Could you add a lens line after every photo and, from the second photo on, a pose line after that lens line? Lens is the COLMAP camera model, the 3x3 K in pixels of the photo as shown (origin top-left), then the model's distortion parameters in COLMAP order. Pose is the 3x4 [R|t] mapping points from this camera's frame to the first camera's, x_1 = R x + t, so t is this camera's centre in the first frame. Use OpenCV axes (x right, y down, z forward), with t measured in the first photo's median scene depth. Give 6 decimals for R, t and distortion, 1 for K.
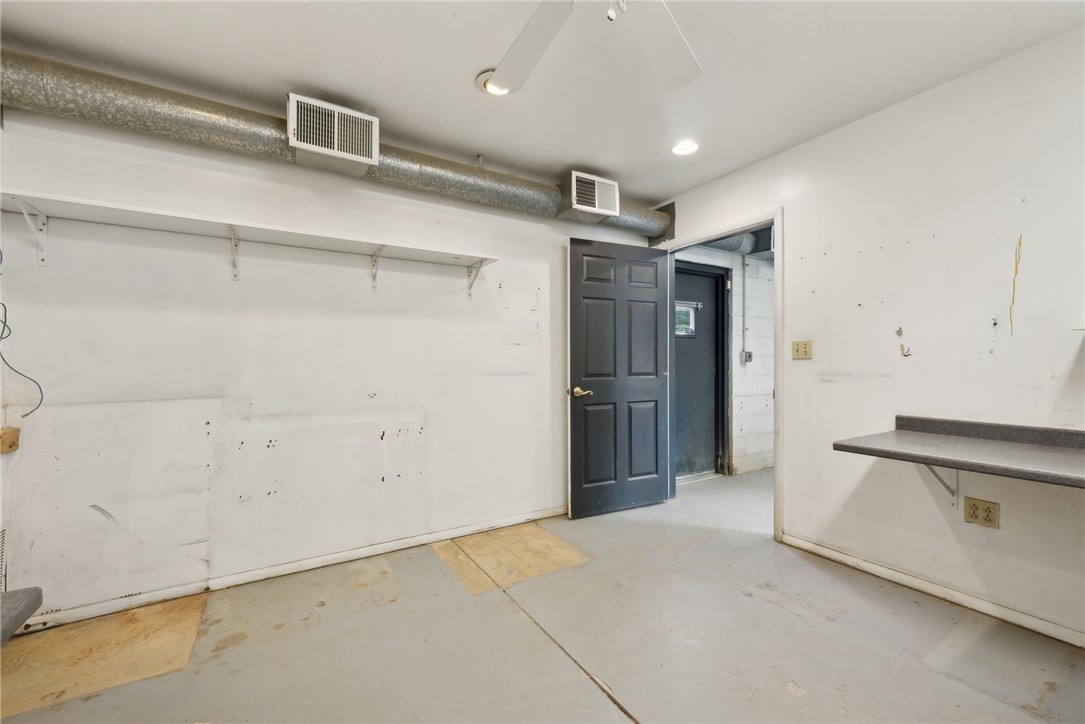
lens RADIAL K [[435.7, 0, 541.5], [0, 435.7, 360.5], [0, 0, 1]] dist [0.012389, -0.001768]
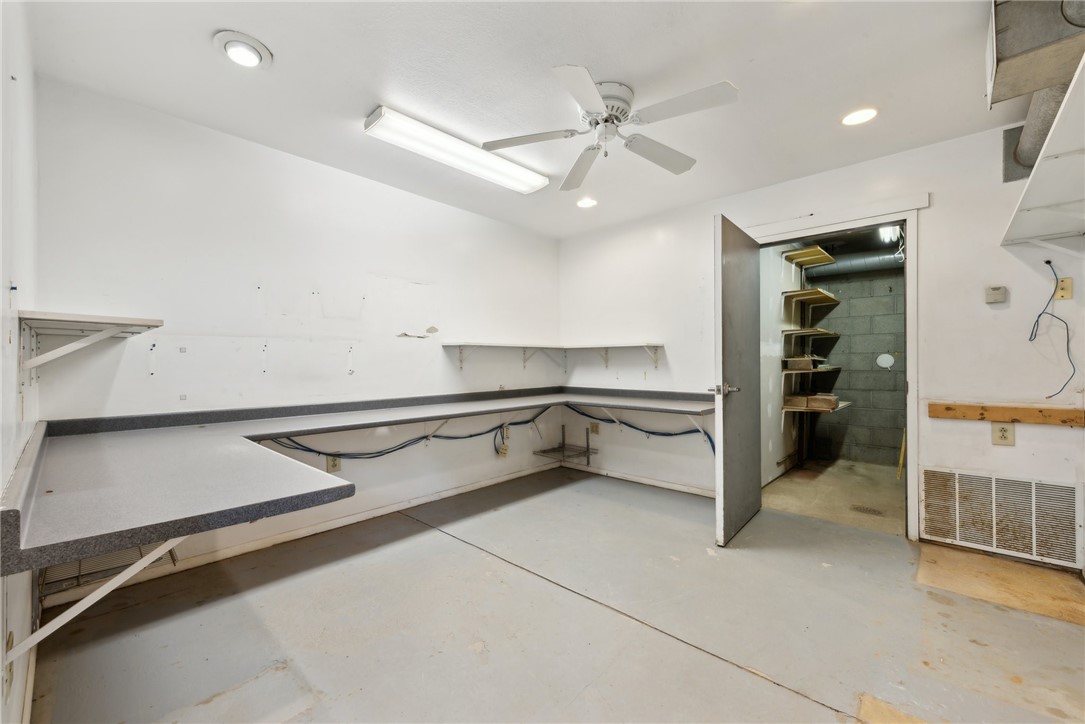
lens RADIAL K [[435.7, 0, 541.7], [0, 435.7, 359.3], [0, 0, 1]] dist [0.012389, -0.001768]
pose [[-0.956109, 0.002471, -0.292999, 0.501827], [0.003354, 0.999991, -0.002514, 0.010833], [0.292990, -0.003386, -0.956109, 1.443961]]
